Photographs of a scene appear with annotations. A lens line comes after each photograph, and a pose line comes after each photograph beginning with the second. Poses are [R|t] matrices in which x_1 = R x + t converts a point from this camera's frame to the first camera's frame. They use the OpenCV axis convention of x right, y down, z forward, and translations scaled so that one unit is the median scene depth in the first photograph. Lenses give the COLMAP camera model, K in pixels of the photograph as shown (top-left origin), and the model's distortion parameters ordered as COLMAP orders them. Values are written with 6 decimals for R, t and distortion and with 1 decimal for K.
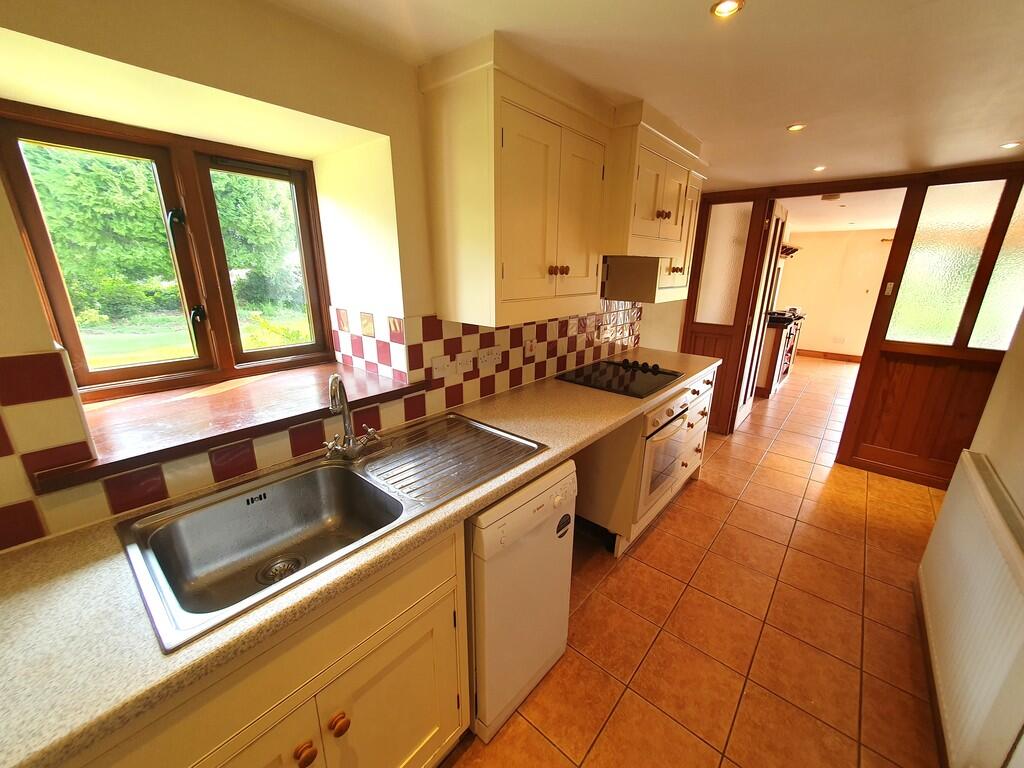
lens RADIAL K [[403.9, 0, 522.6], [0, 403.9, 386.6], [0, 0, 1]] dist [0.008579, -0.000081]
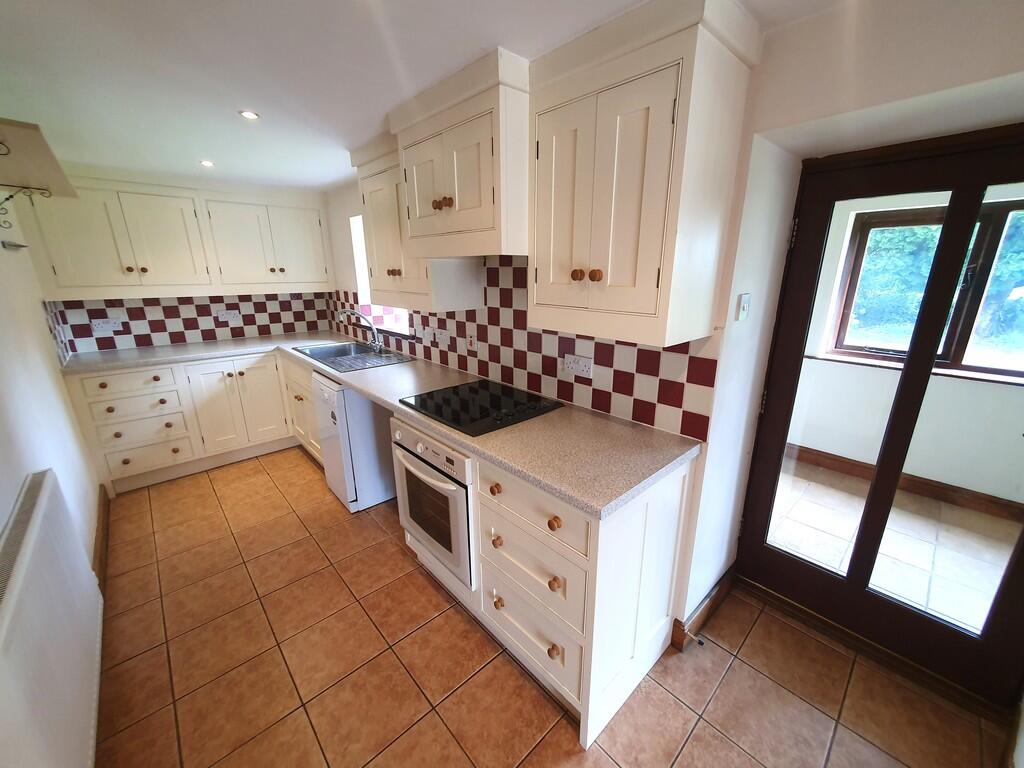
lens RADIAL K [[403.9, 0, 522.6], [0, 403.9, 386.6], [0, 0, 1]] dist [0.008579, -0.000081]
pose [[-0.115156, 0.273886, -0.954843, 1.118391], [-0.276292, 0.914476, 0.295629, -0.359165], [0.954150, 0.297859, -0.029634, 1.226176]]
